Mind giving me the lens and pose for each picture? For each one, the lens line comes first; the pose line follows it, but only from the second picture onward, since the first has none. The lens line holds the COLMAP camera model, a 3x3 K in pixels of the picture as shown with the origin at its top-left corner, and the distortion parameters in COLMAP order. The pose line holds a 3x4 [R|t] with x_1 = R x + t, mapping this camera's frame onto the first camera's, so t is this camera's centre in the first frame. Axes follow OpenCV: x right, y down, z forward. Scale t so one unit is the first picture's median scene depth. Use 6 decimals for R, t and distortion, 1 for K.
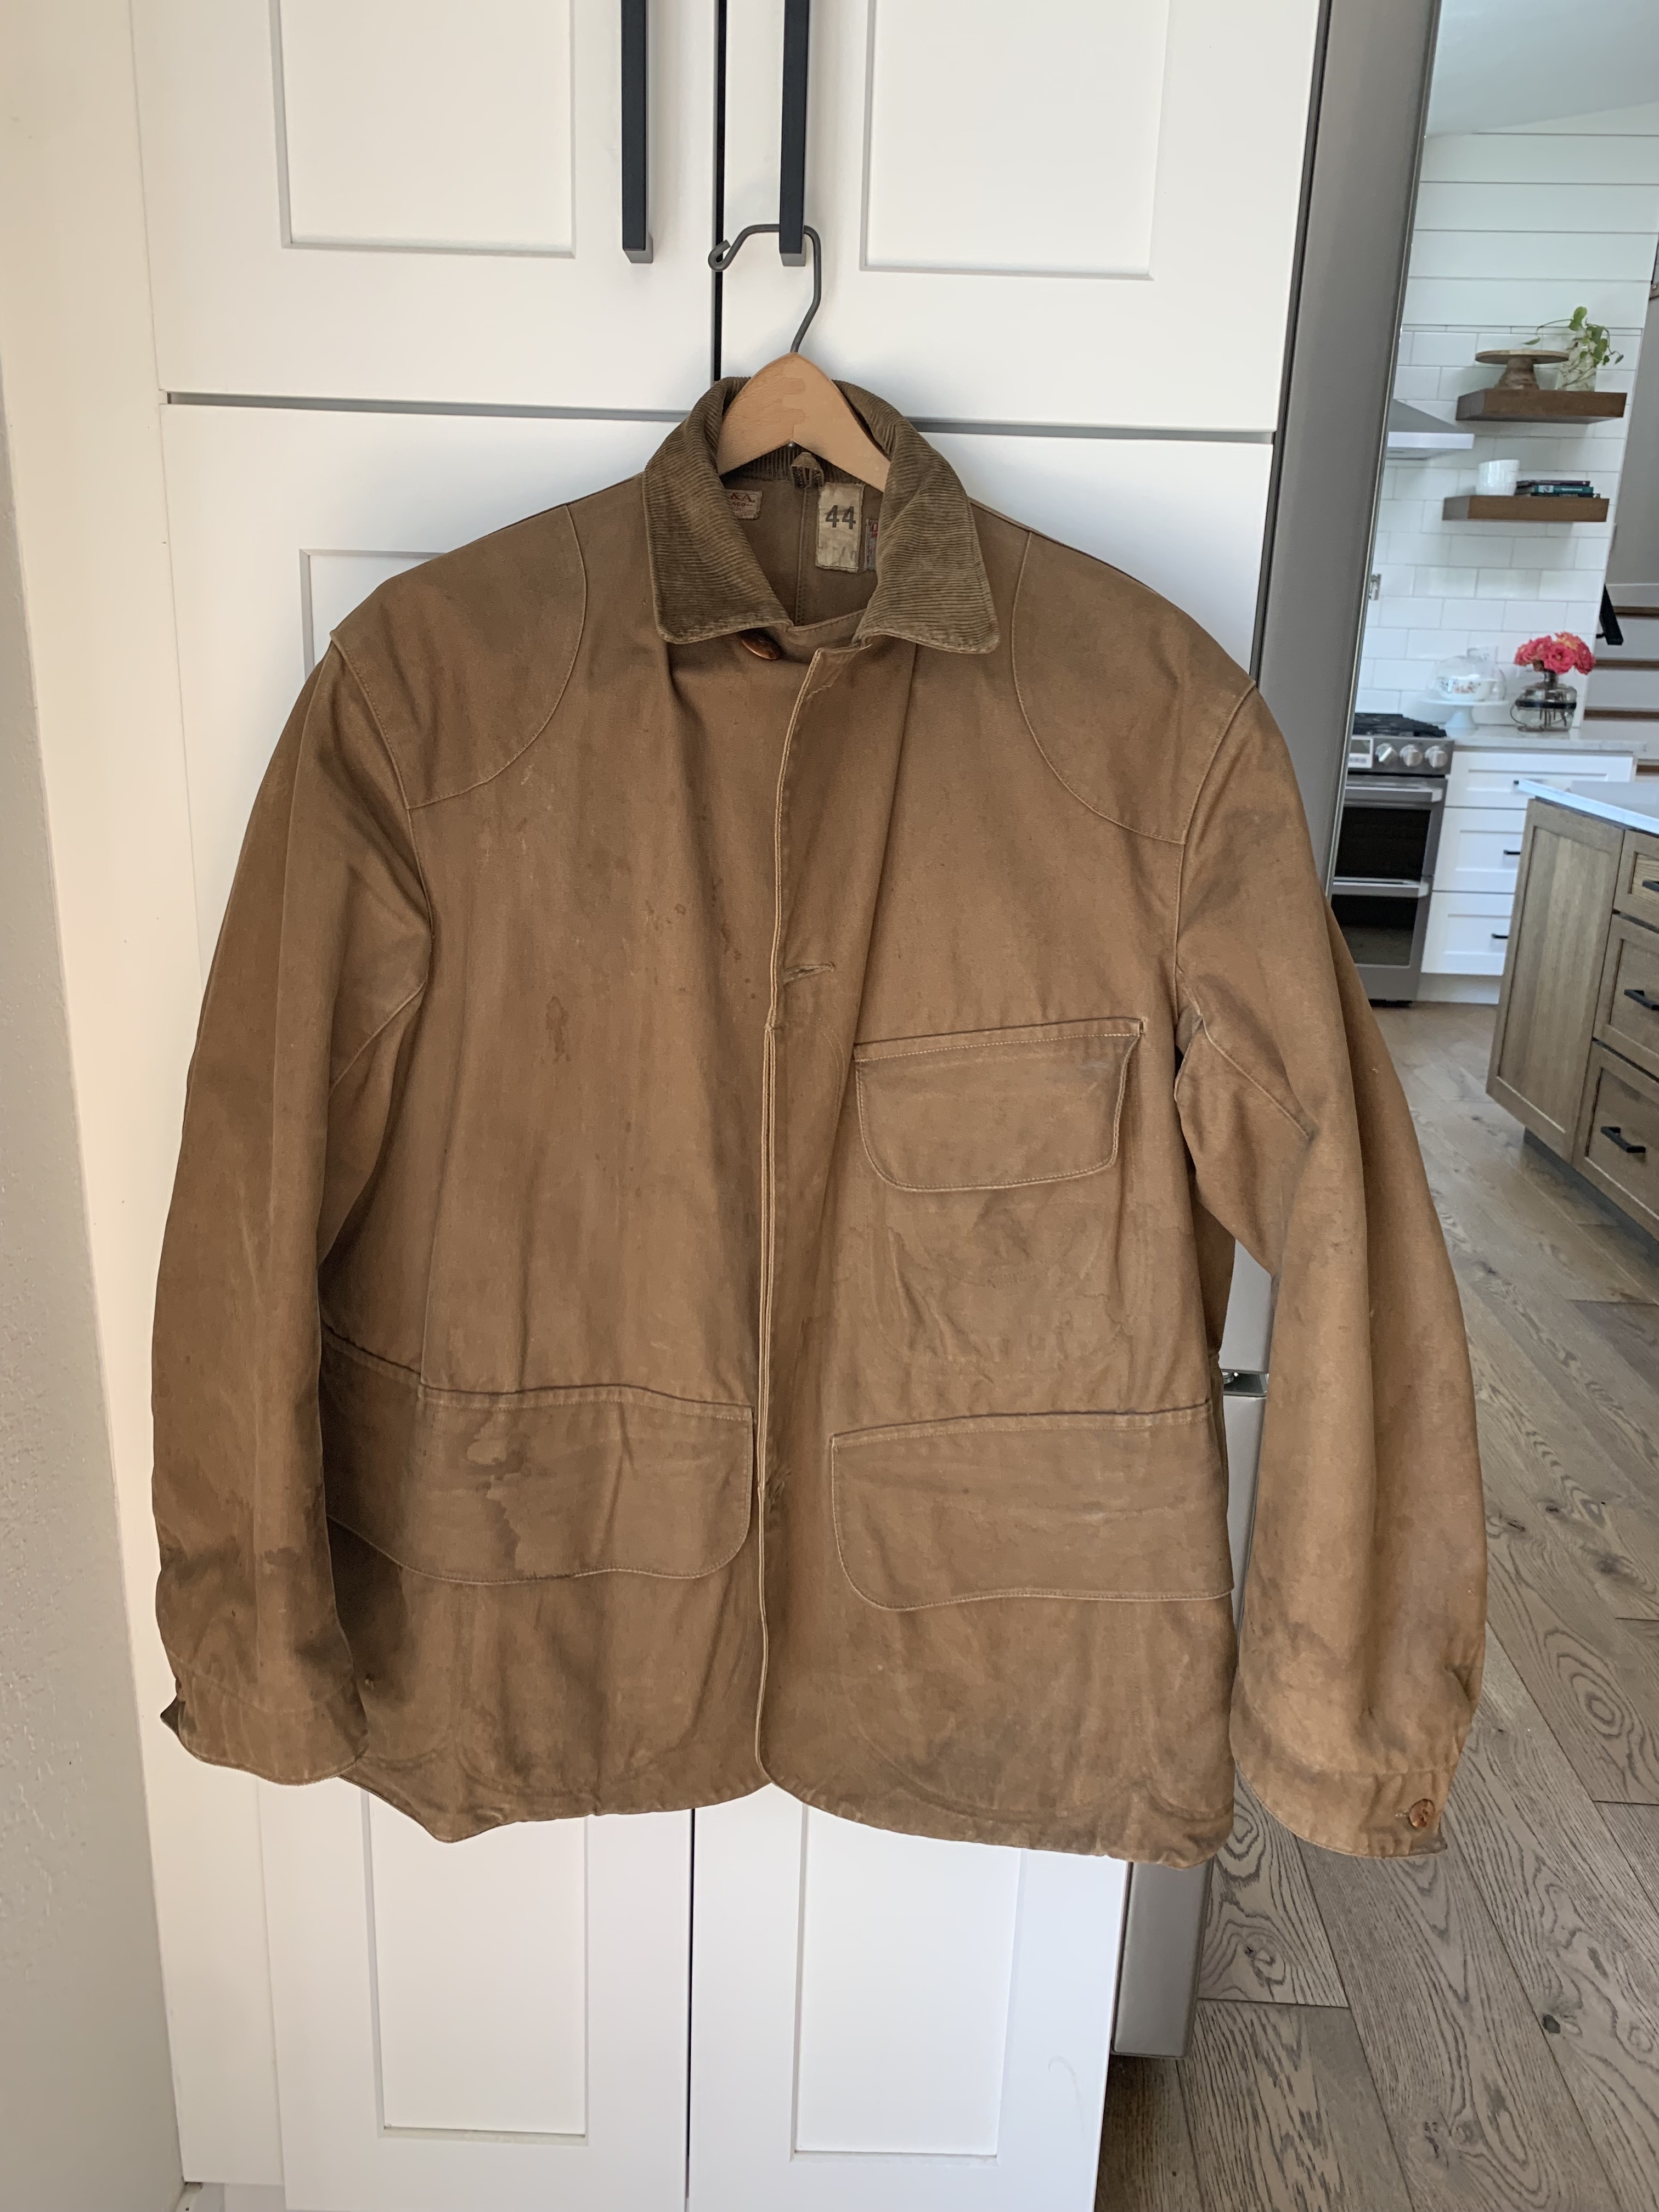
lens RADIAL K [[1694.1, 0, 828.6], [0, 1694.1, 1110.1], [0, 0, 1]] dist [-0.004101, 0.002553]
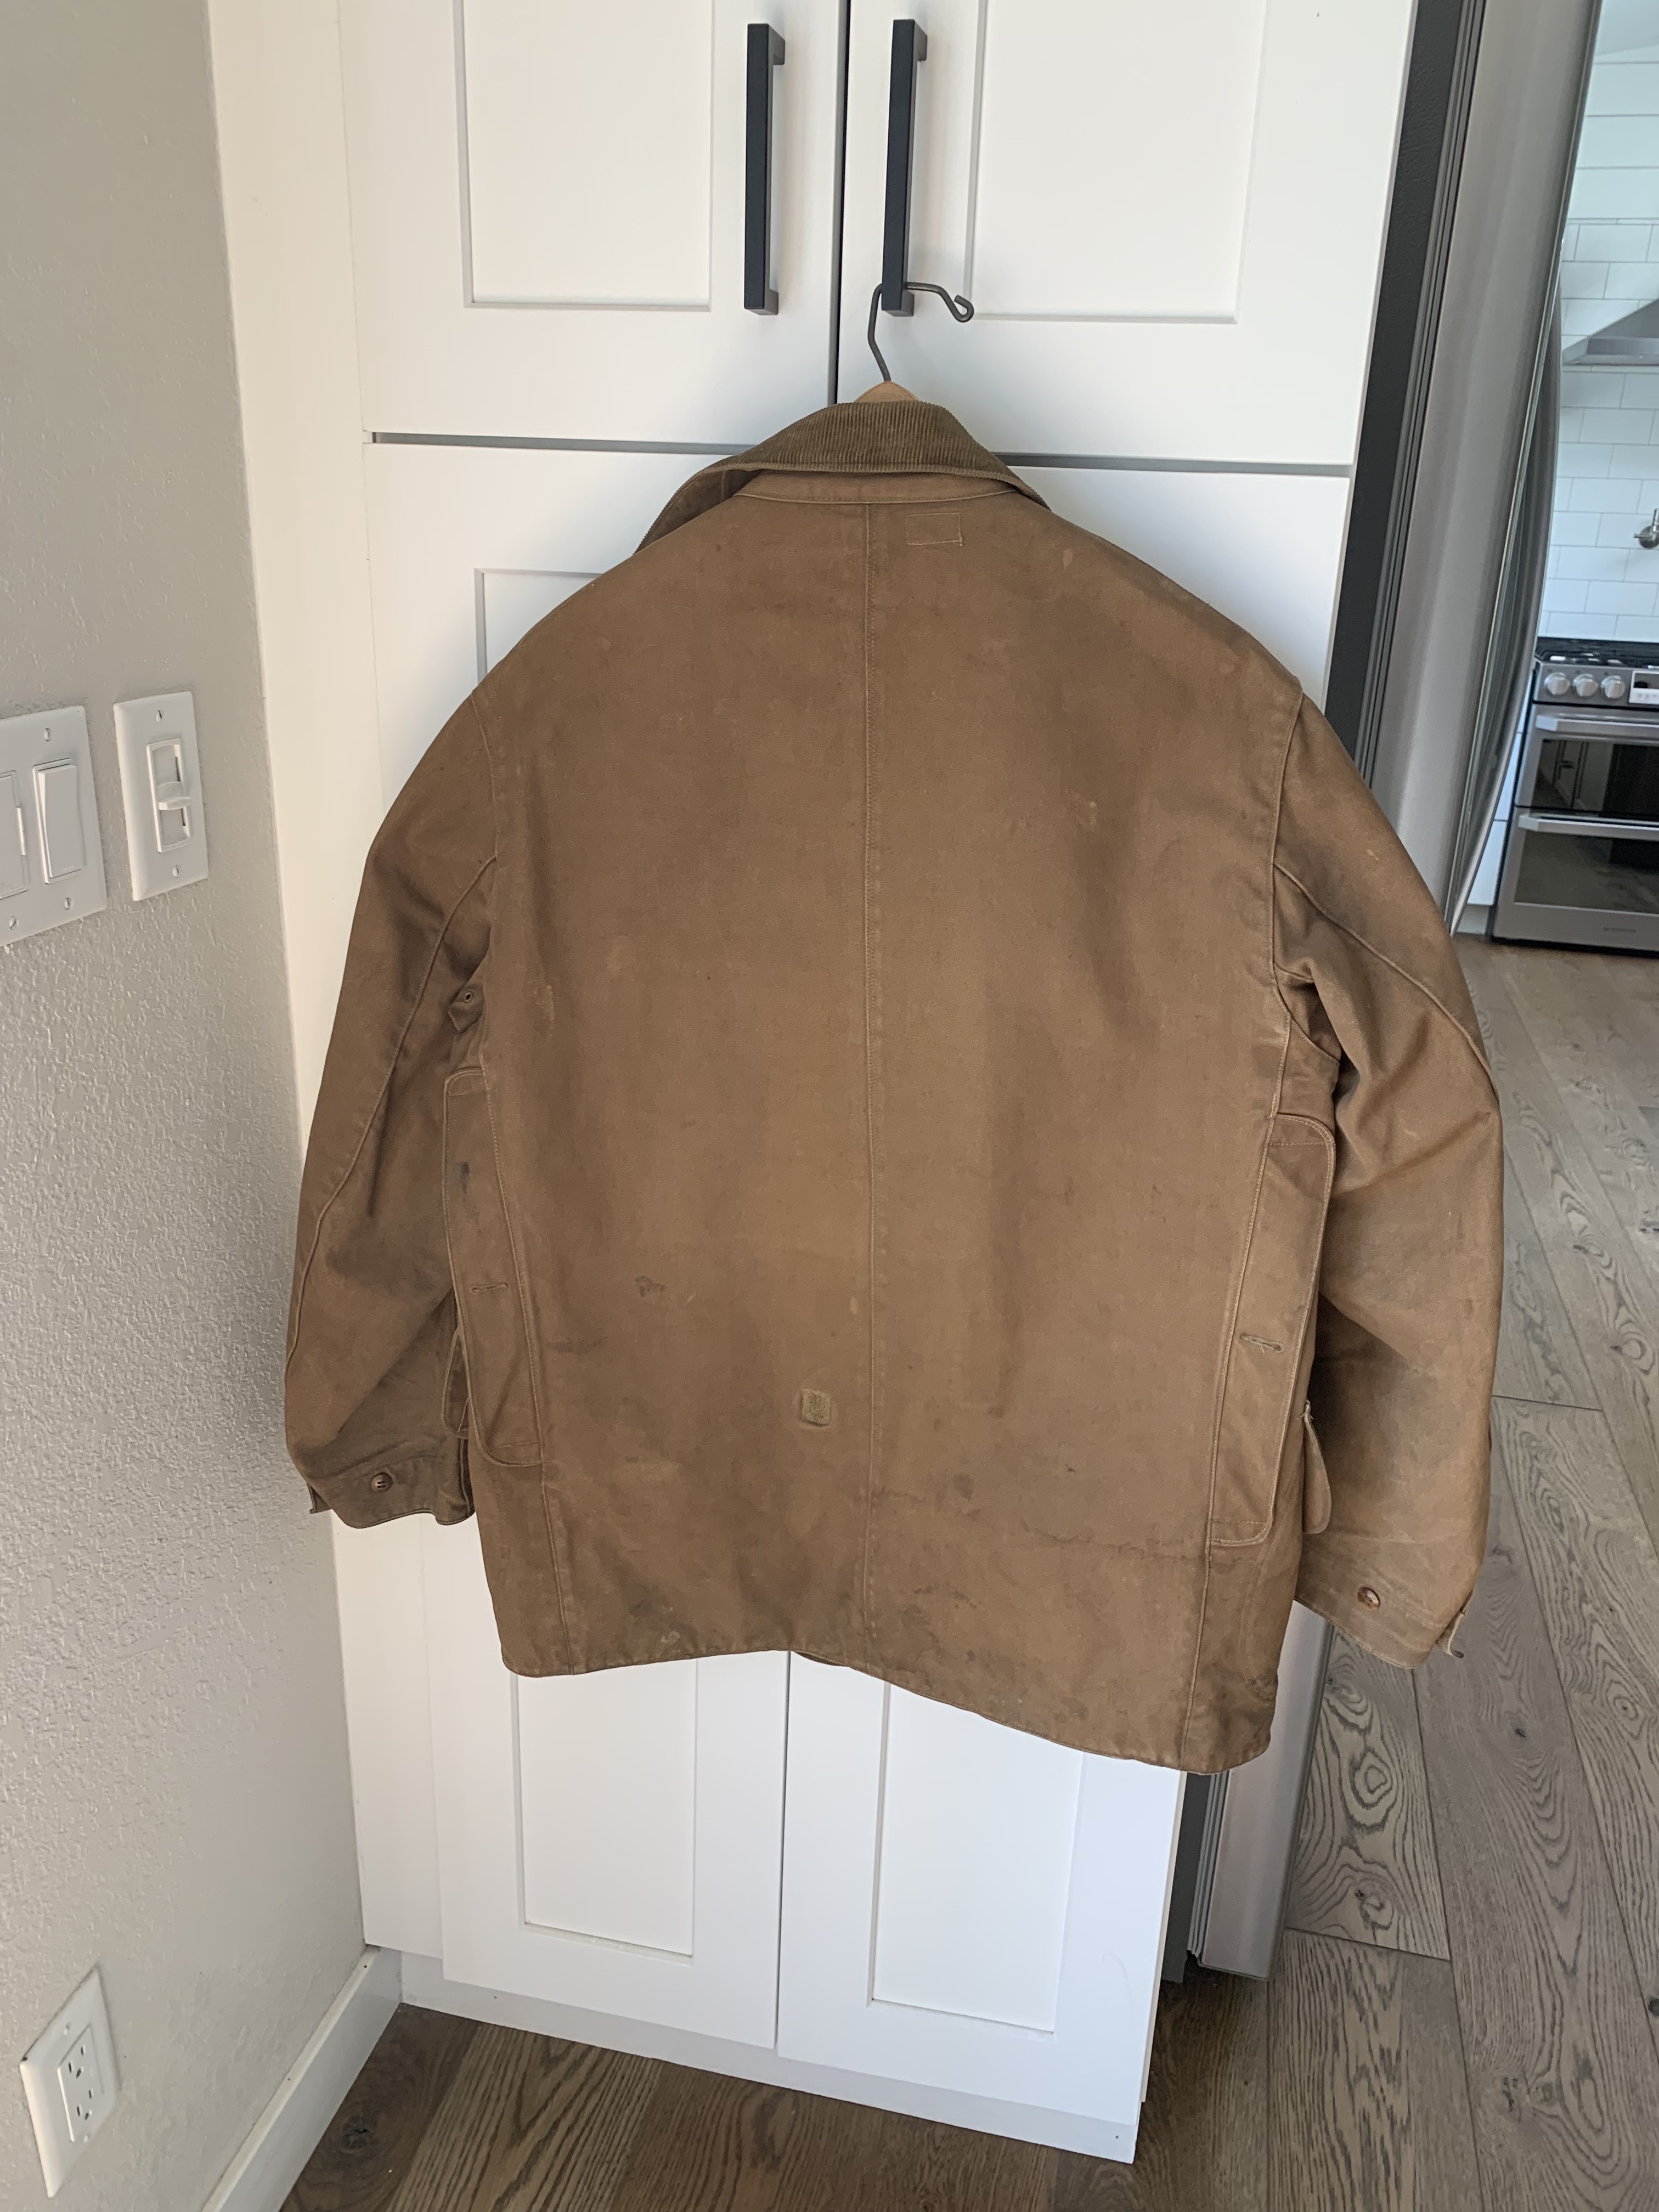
lens RADIAL K [[1694.1, 0, 832.7], [0, 1694.1, 1105.4], [0, 0, 1]] dist [-0.004101, 0.002553]
pose [[0.981689, 0.064710, -0.179161, 0.095413], [-0.055667, 0.996930, 0.055055, -0.027039], [0.182173, -0.044074, 0.982278, -0.062622]]
